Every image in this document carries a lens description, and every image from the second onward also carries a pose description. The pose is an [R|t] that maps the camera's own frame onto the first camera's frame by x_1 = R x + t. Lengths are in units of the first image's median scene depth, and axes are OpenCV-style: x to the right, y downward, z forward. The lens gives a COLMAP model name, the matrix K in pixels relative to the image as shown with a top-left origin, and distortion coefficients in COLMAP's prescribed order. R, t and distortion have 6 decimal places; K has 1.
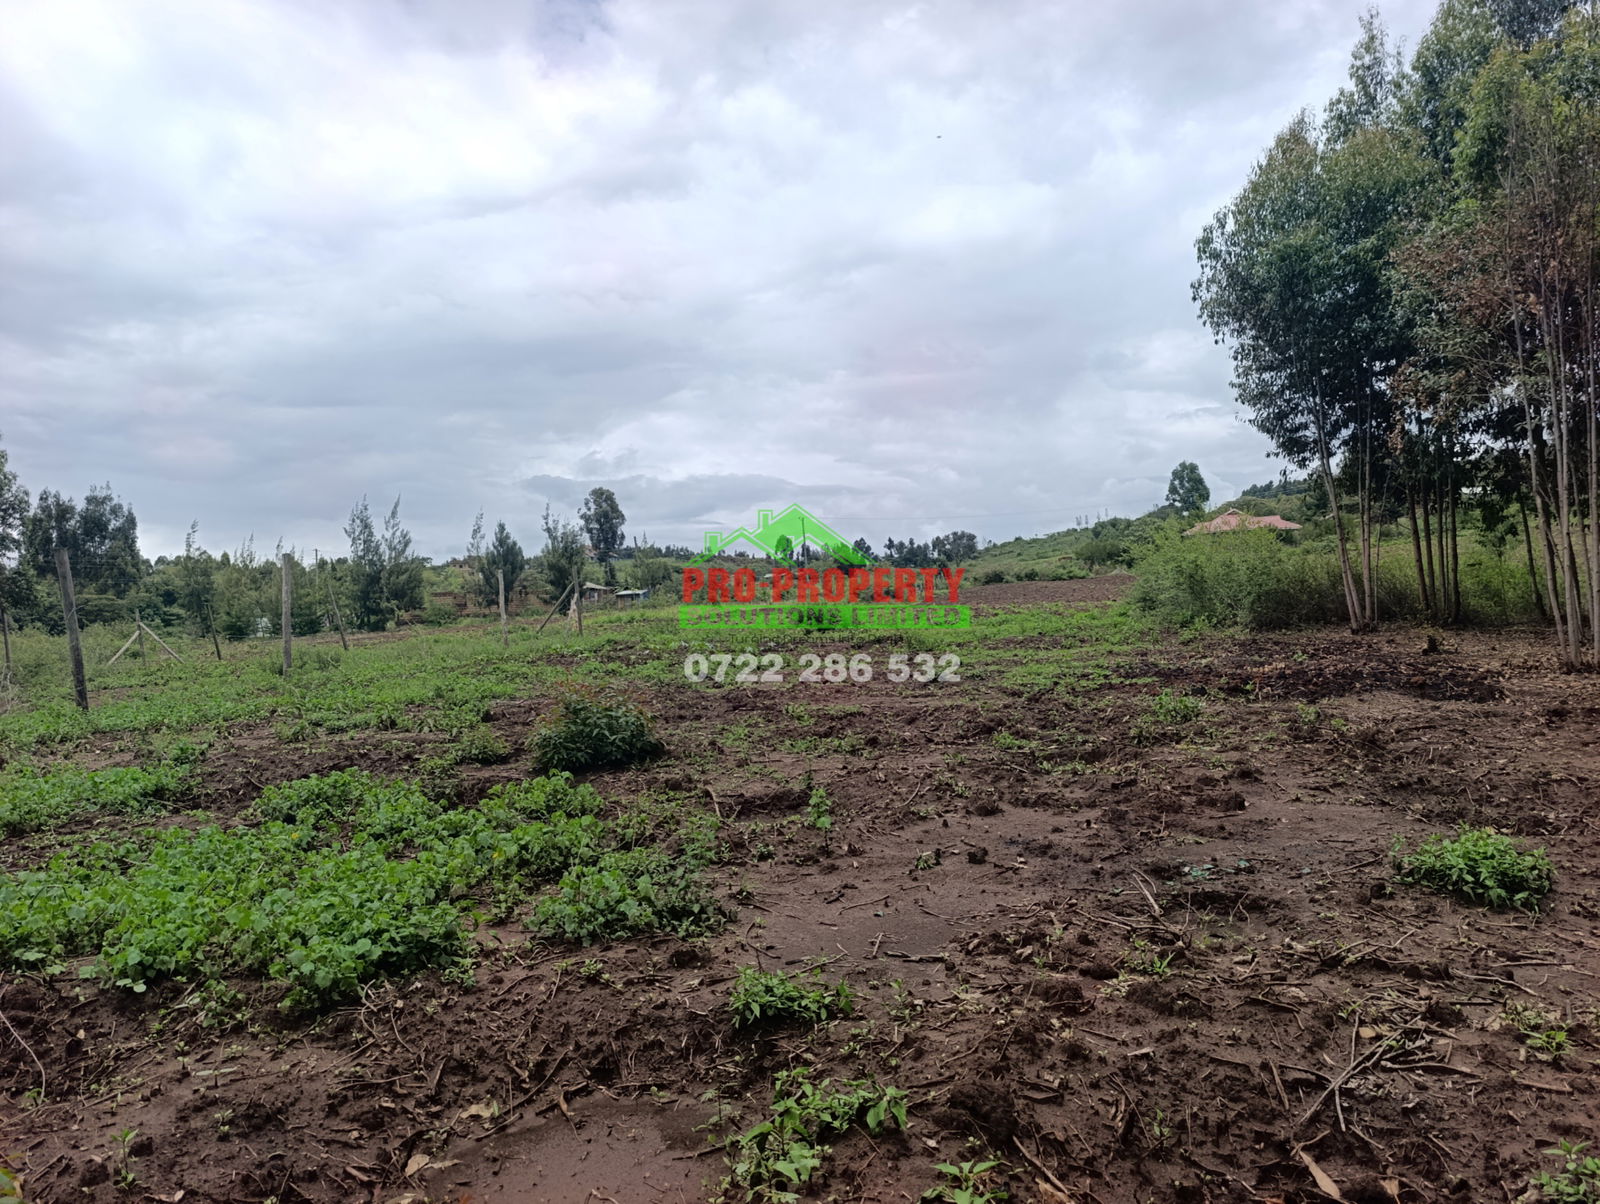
lens RADIAL K [[1066.8, 0, 826.1], [0, 1066.8, 595.8], [0, 0, 1]] dist [0.018233, -0.030430]
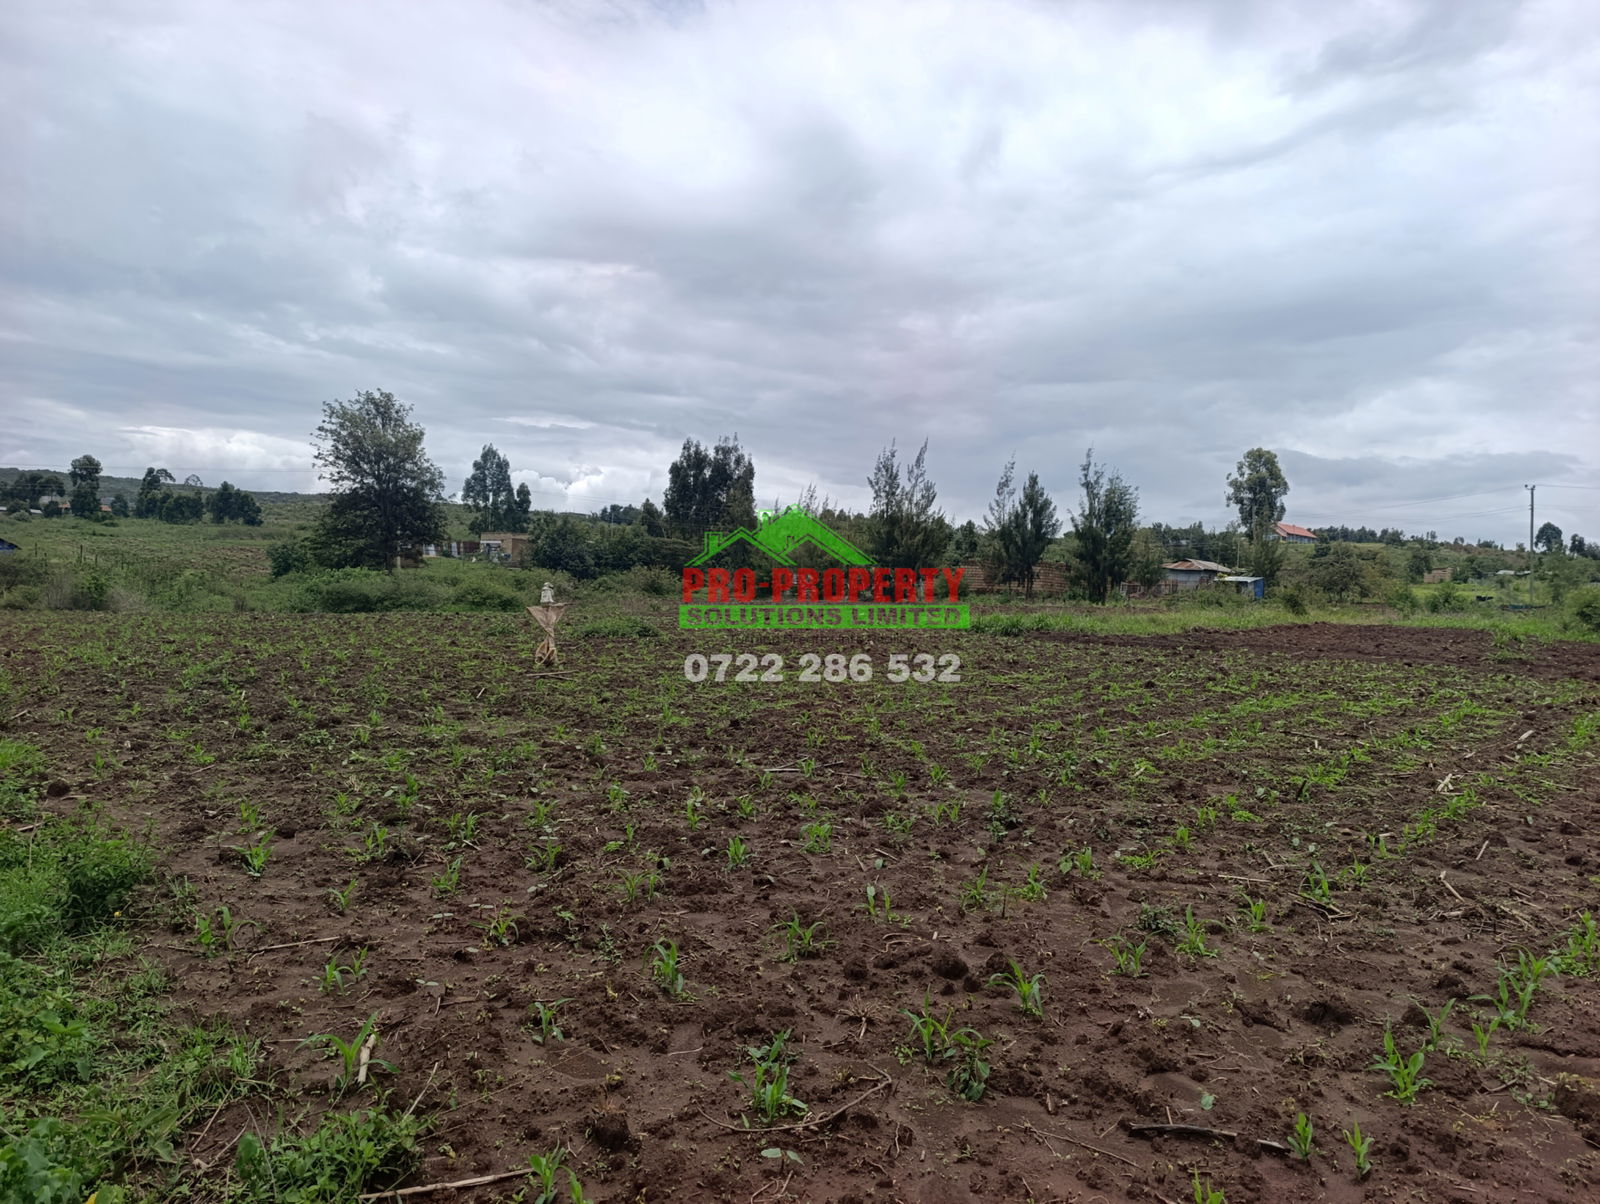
lens RADIAL K [[1066.8, 0, 822.9], [0, 1066.8, 605.1], [0, 0, 1]] dist [0.018233, -0.030430]
pose [[0.793089, 0.097957, -0.601178, 0.028426], [-0.077837, 0.995191, 0.059474, -0.004795], [0.604113, -0.000374, 0.796899, 0.144894]]
